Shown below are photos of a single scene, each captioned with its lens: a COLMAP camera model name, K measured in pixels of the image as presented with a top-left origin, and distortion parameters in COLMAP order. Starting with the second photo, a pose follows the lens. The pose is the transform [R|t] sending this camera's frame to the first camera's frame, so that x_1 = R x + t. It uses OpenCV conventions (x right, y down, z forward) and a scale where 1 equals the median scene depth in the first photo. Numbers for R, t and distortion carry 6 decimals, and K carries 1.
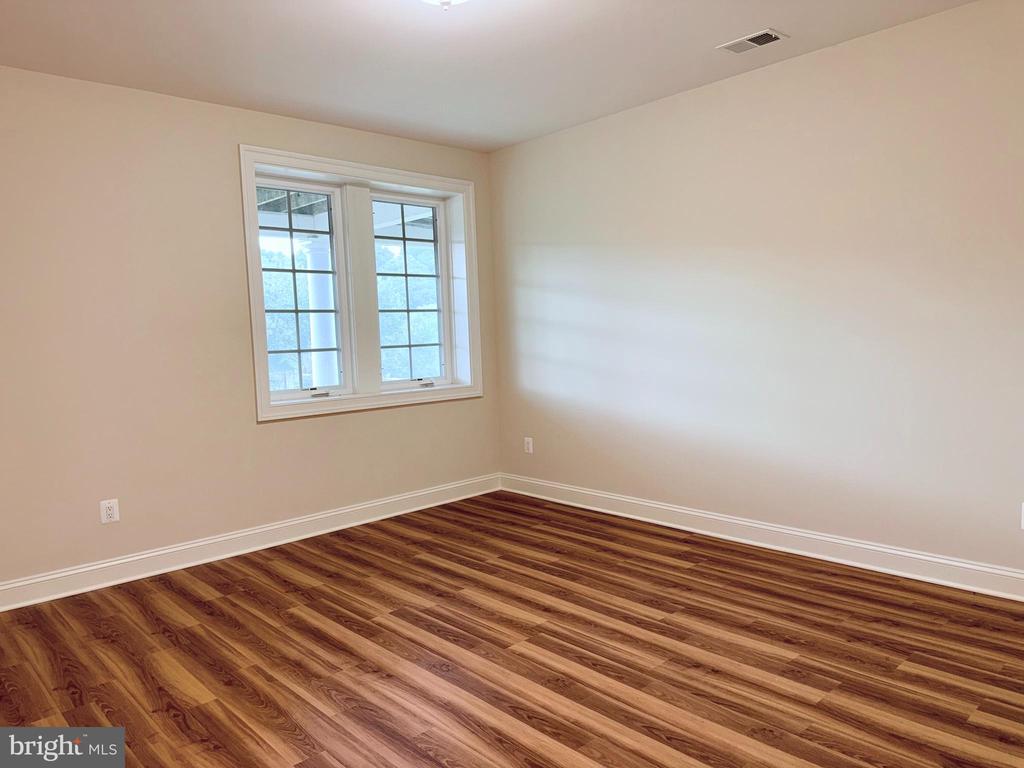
lens RADIAL K [[706.7, 0, 512.0], [0, 706.7, 384.0], [0, 0, 1]] dist [0.063245, 0.000931]
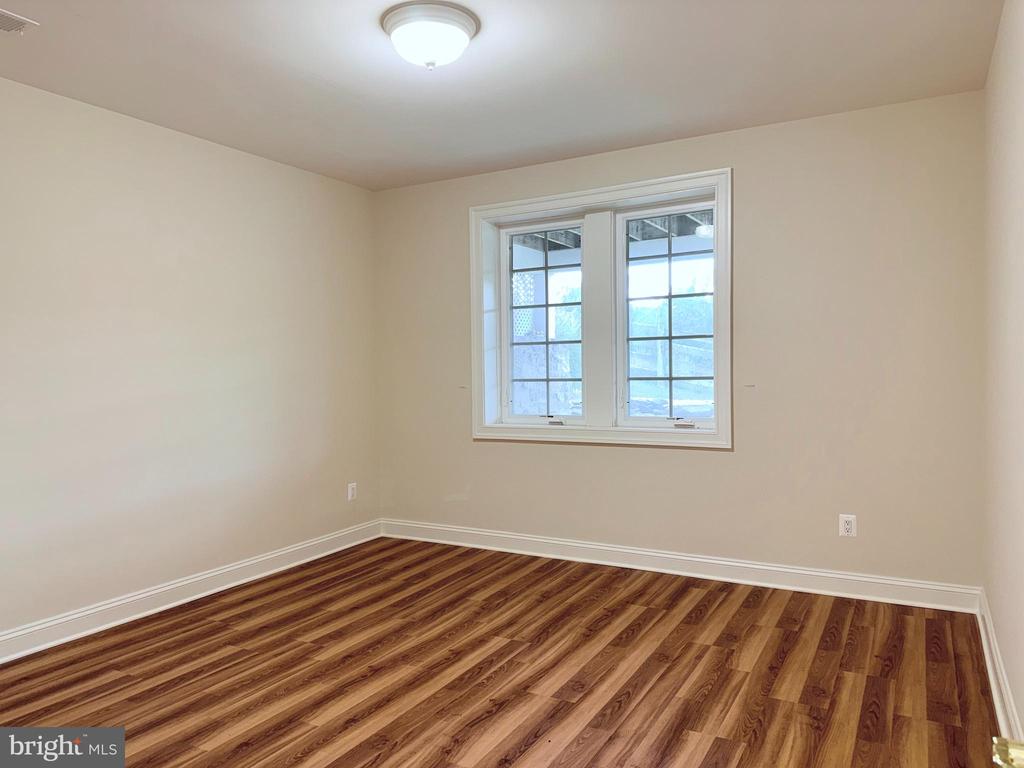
lens RADIAL K [[706.7, 0, 512.0], [0, 706.7, 384.0], [0, 0, 1]] dist [0.063245, 0.000931]
pose [[0.306951, 0.050080, -0.950407, 0.632363], [-0.062399, 0.997525, 0.032410, -0.065126], [0.949677, 0.049356, 0.309317, 0.568915]]
